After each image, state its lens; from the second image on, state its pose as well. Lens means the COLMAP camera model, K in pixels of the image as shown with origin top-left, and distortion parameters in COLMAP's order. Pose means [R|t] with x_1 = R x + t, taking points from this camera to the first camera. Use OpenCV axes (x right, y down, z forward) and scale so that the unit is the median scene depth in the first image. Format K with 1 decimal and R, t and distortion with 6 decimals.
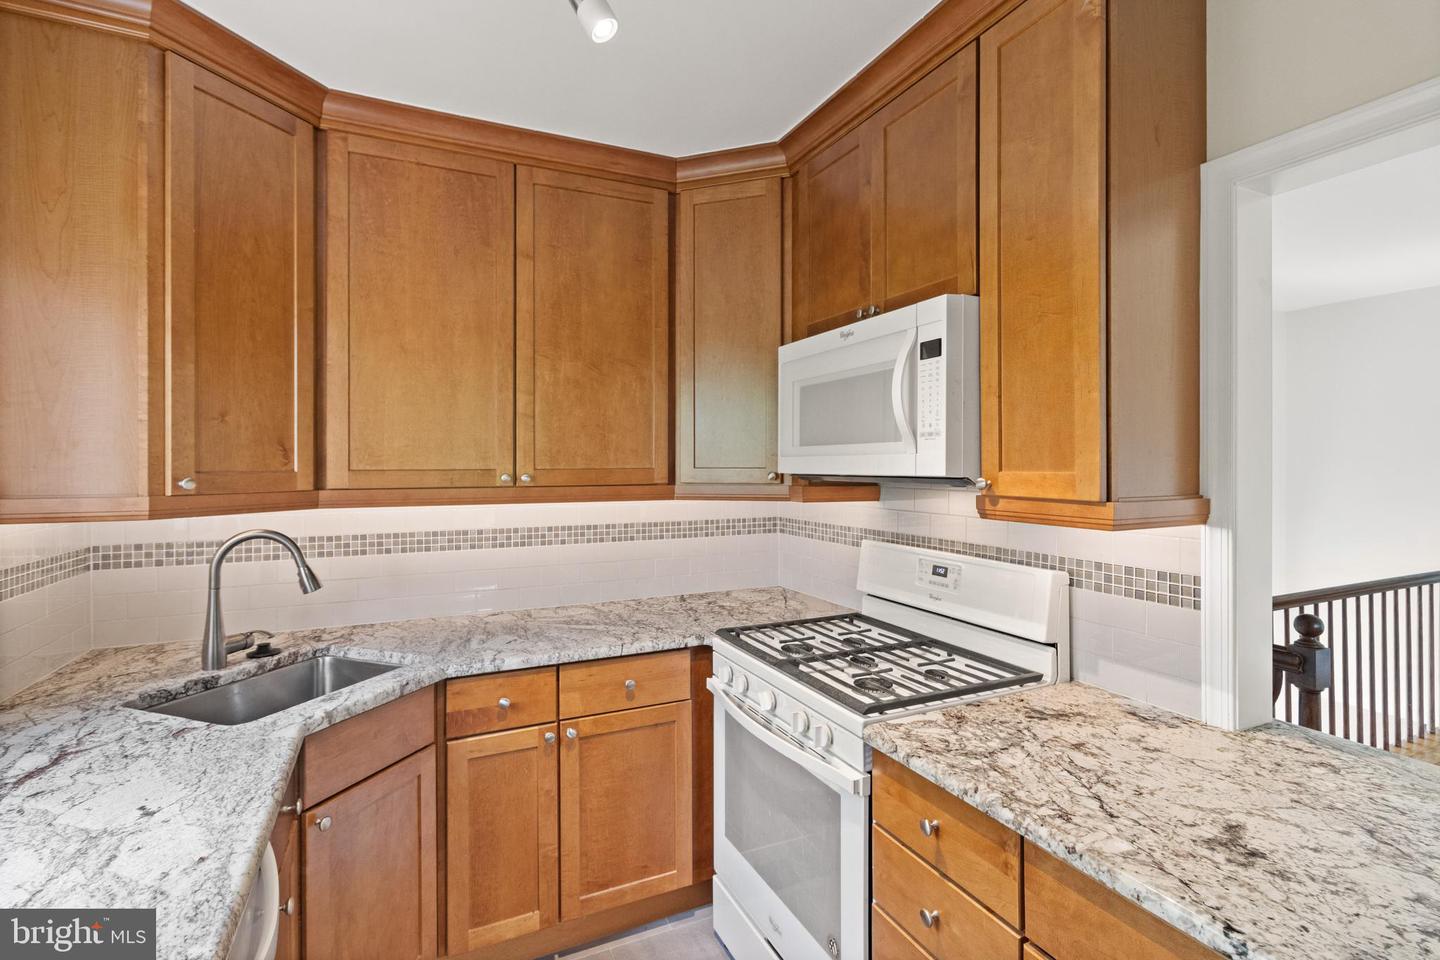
lens RADIAL K [[674.2, 0, 721.5], [0, 674.2, 462.9], [0, 0, 1]] dist [0.001930, 0.000752]
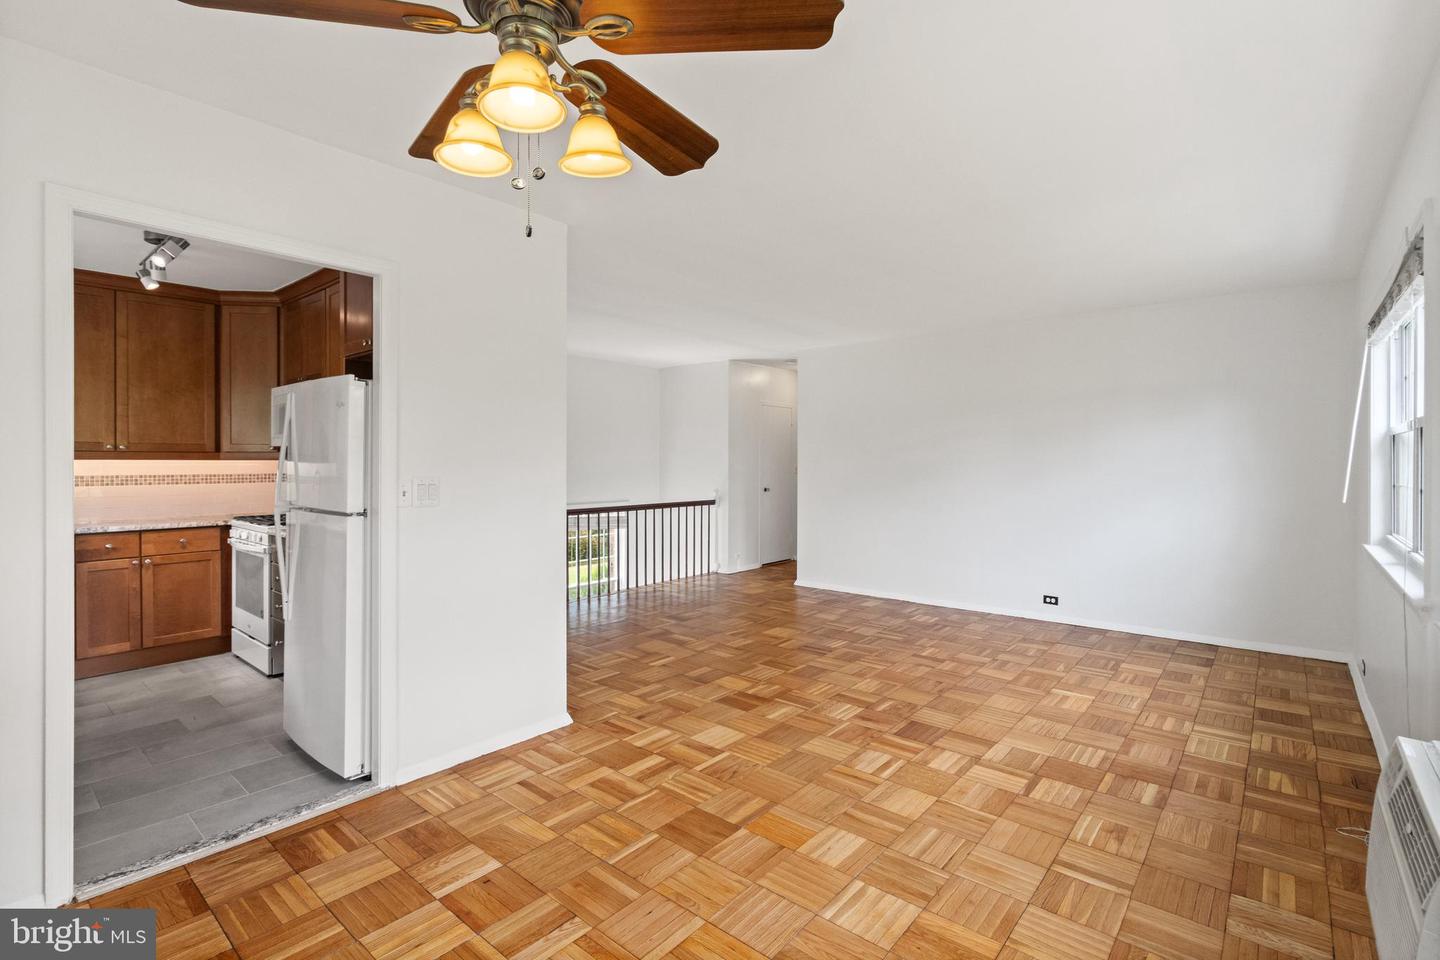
lens RADIAL K [[667.6, 0, 717.5], [0, 667.6, 467.5], [0, 0, 1]] dist [0.002117, 0.000491]
pose [[0.912457, 0.000830, 0.409172, 0.611603], [-0.005316, 0.999938, 0.009827, 0.064799], [-0.409138, -0.011142, 0.912404, -1.845433]]
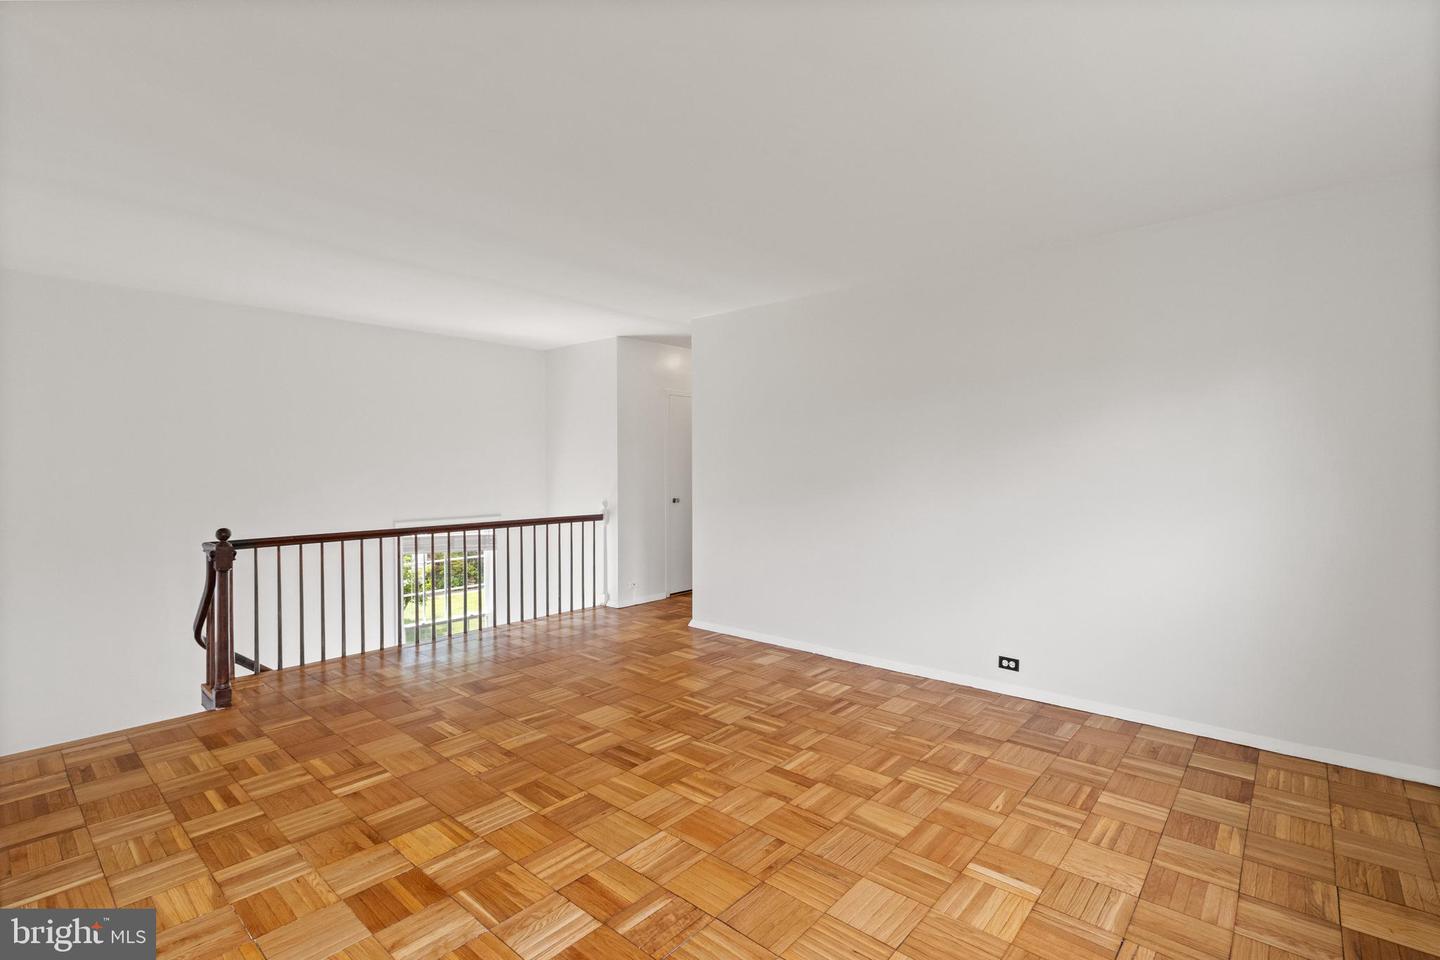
lens RADIAL K [[666.2, 0, 719.2], [0, 666.2, 482.2], [0, 0, 1]] dist [0.000918, 0.000767]
pose [[0.919363, -0.008326, 0.393323, 1.583212], [-0.001346, 0.999704, 0.024307, 0.069695], [-0.393409, -0.022876, 0.919079, -1.253698]]
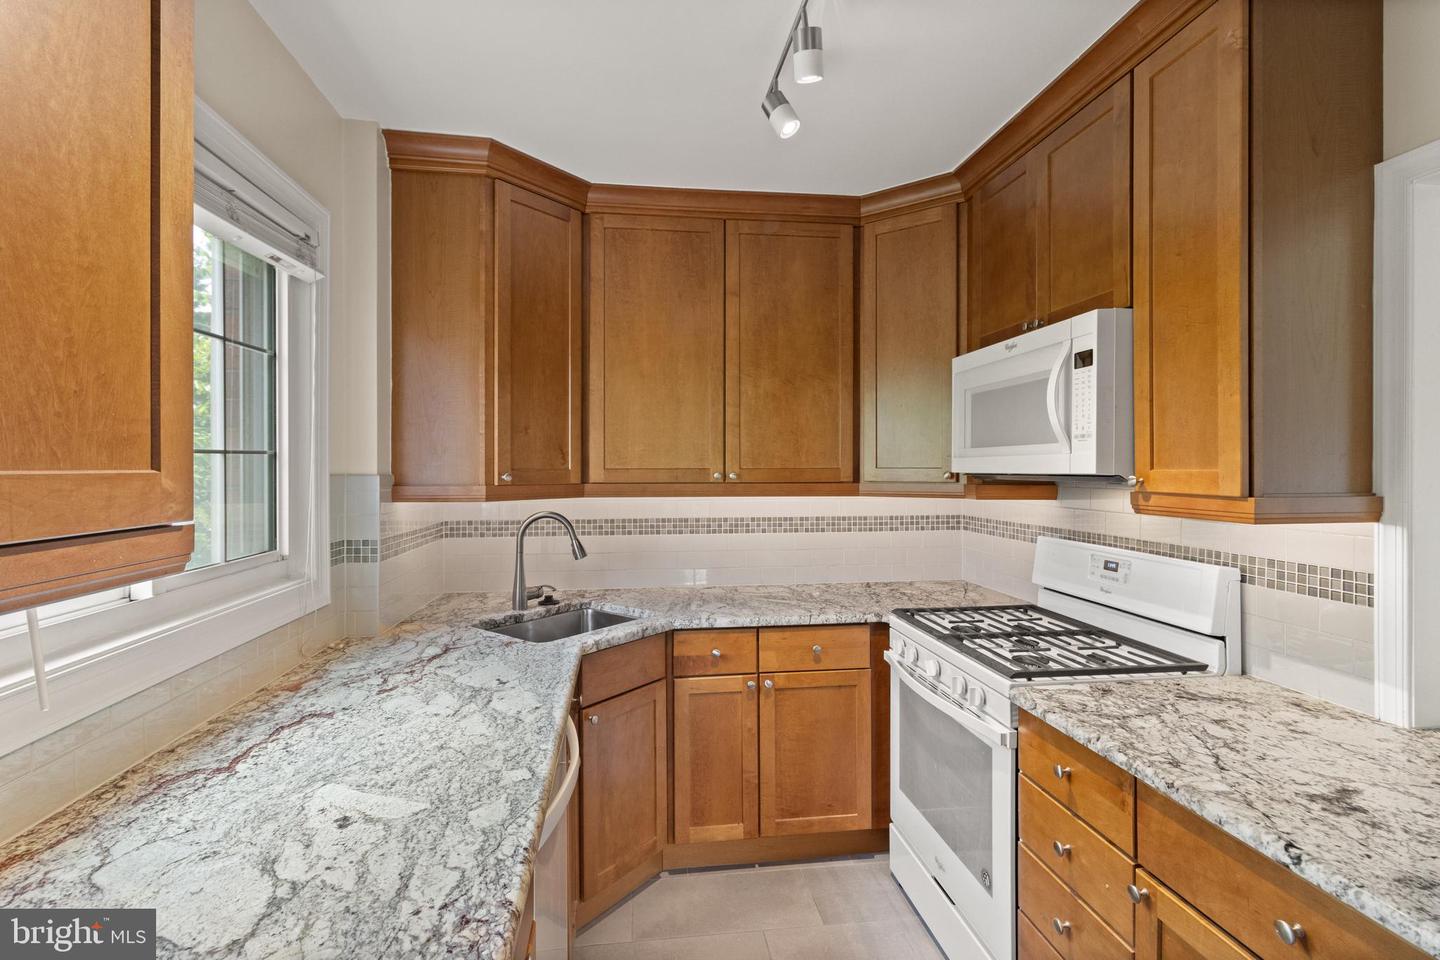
lens RADIAL K [[667.6, 0, 717.5], [0, 667.6, 467.5], [0, 0, 1]] dist [0.002117, 0.000491]
pose [[0.952373, 0.001073, -0.304933, 0.061631], [-0.000626, 0.999999, 0.001563, 0.006612], [0.304934, -0.001298, 0.952372, -0.191069]]
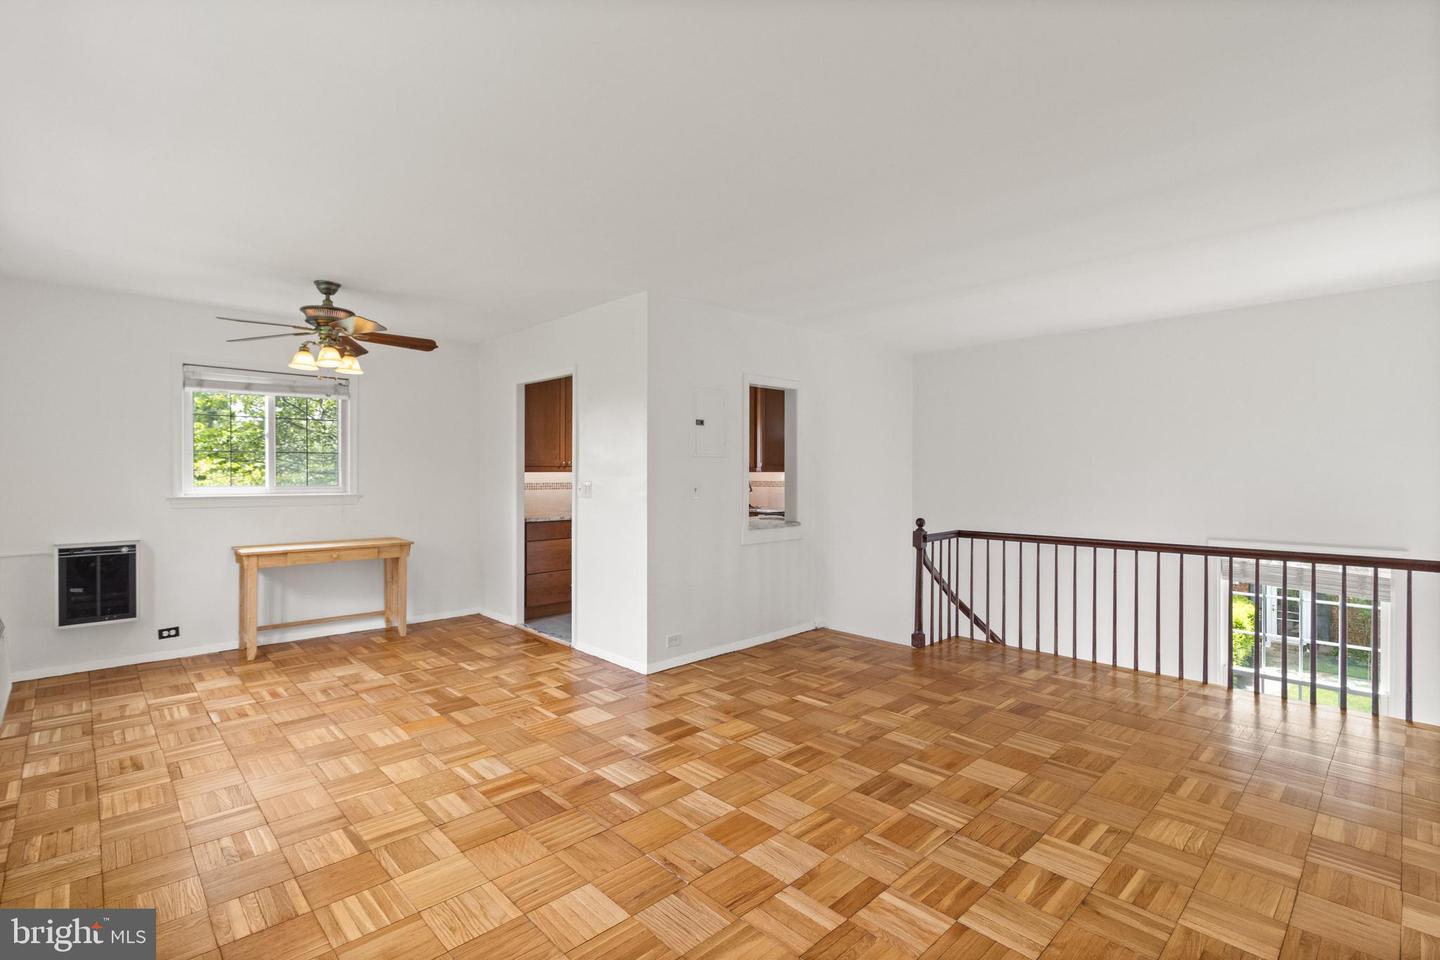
lens RADIAL K [[666.2, 0, 719.2], [0, 666.2, 482.2], [0, 0, 1]] dist [0.000918, 0.000767]
pose [[0.311531, 0.015664, -0.950107, 3.348827], [0.000022, 0.999864, 0.016491, 0.062670], [0.950236, -0.005158, 0.311488, -0.488834]]
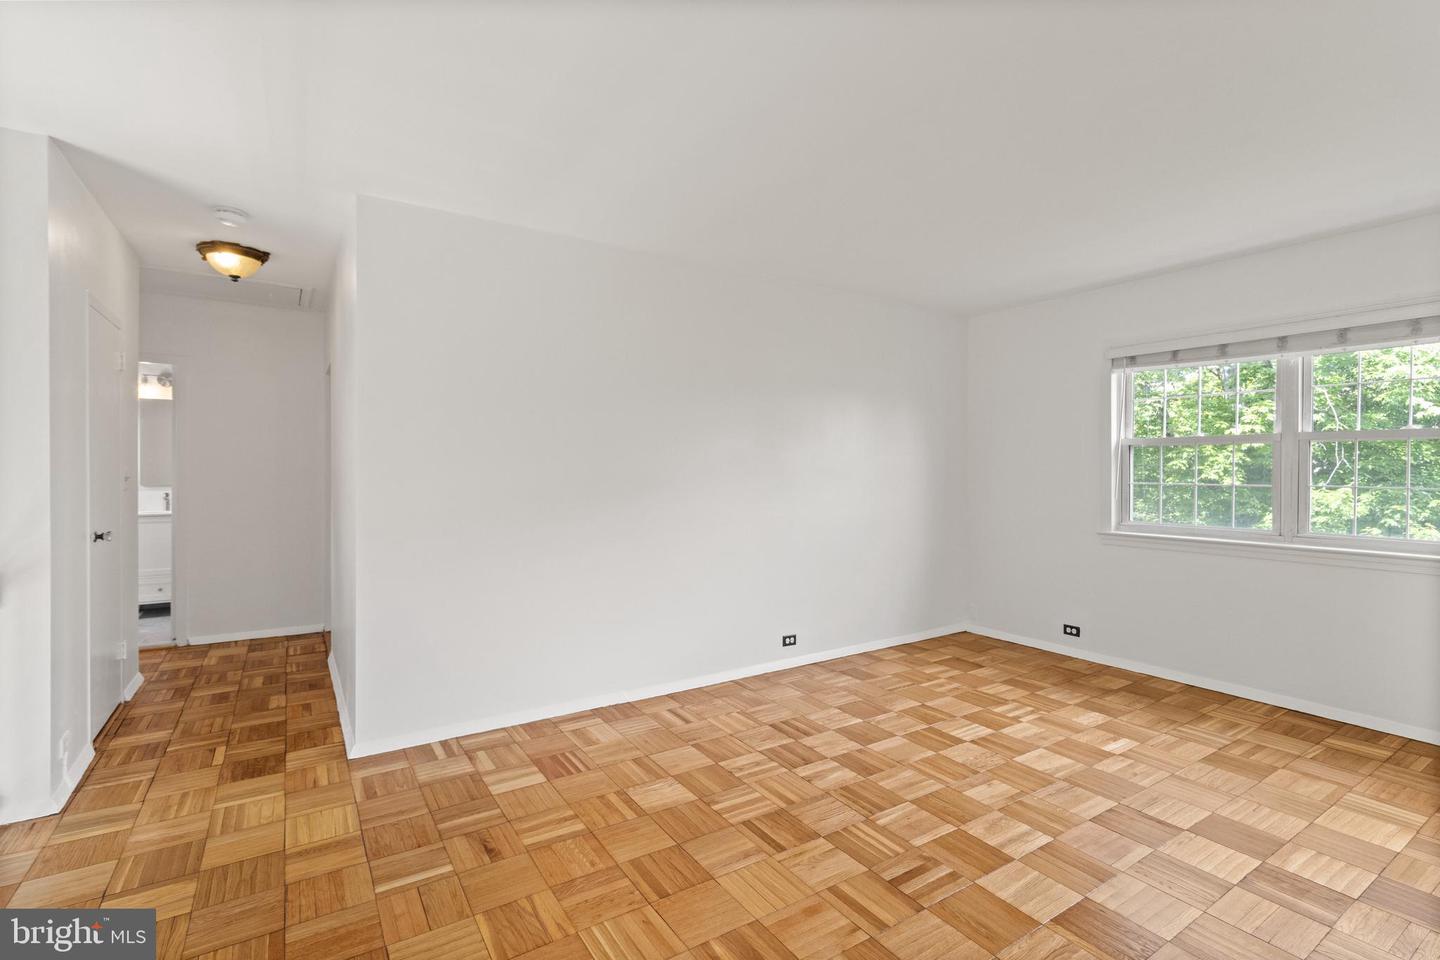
lens RADIAL K [[667.6, 0, 717.5], [0, 667.6, 467.5], [0, 0, 1]] dist [0.002117, 0.000491]
pose [[-0.131423, 0.000913, 0.991326, 0.895379], [-0.006624, 0.999976, -0.001799, 0.075291], [-0.991304, -0.006803, -0.131413, 0.880148]]
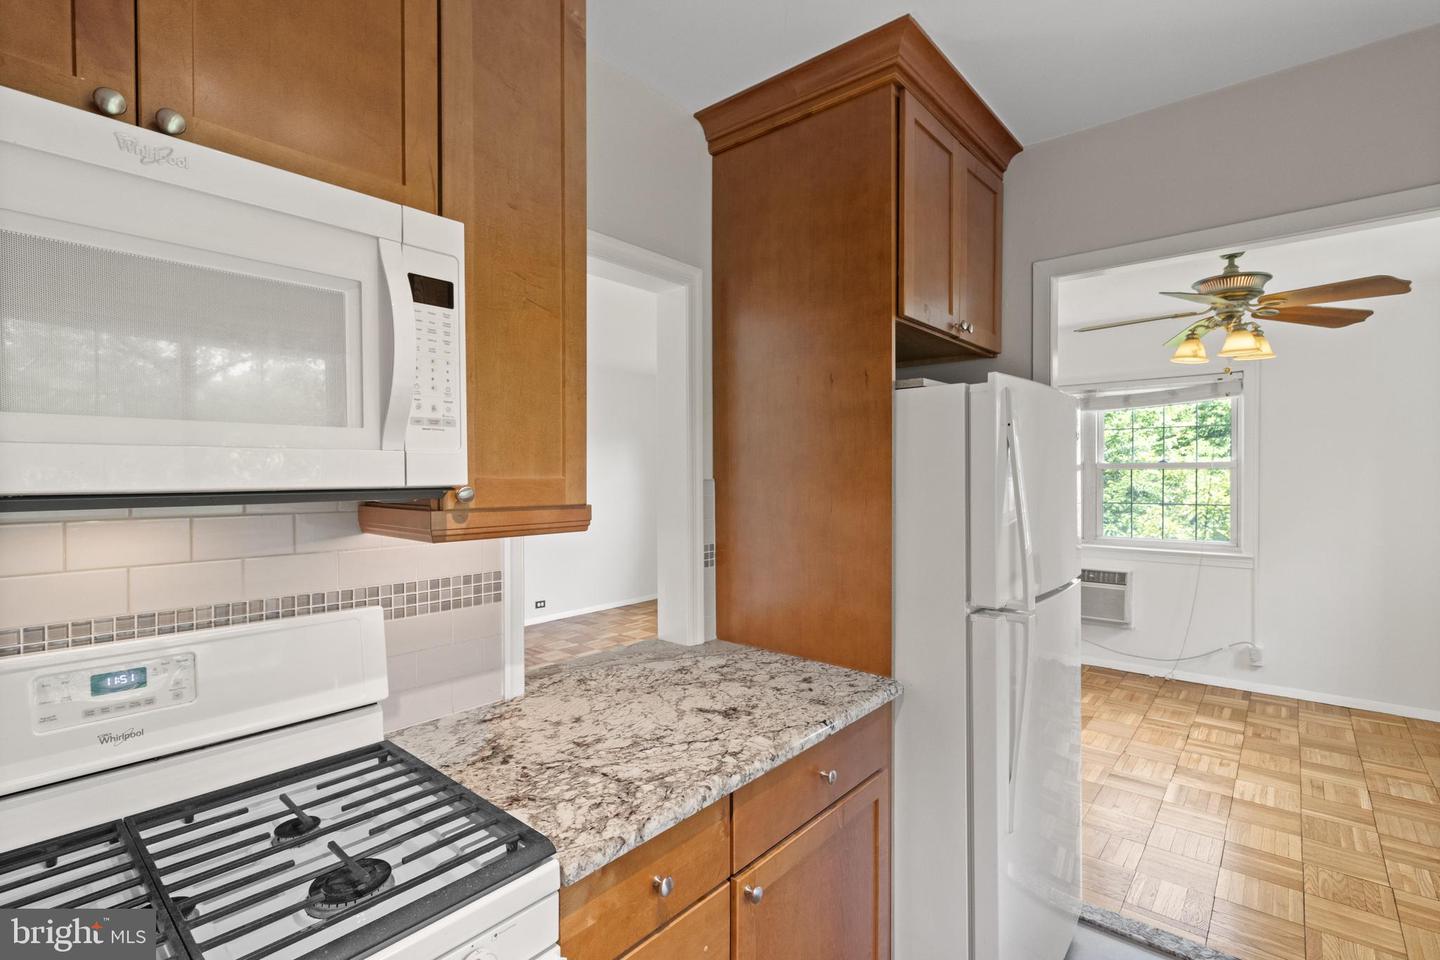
lens RADIAL K [[666.2, 0, 719.2], [0, 666.2, 482.2], [0, 0, 1]] dist [0.000918, 0.000767]
pose [[-0.403355, -0.011041, 0.914977, -0.333911], [0.000722, 0.999923, 0.012384, 0.007159], [-0.915043, 0.005656, -0.403316, 0.853113]]
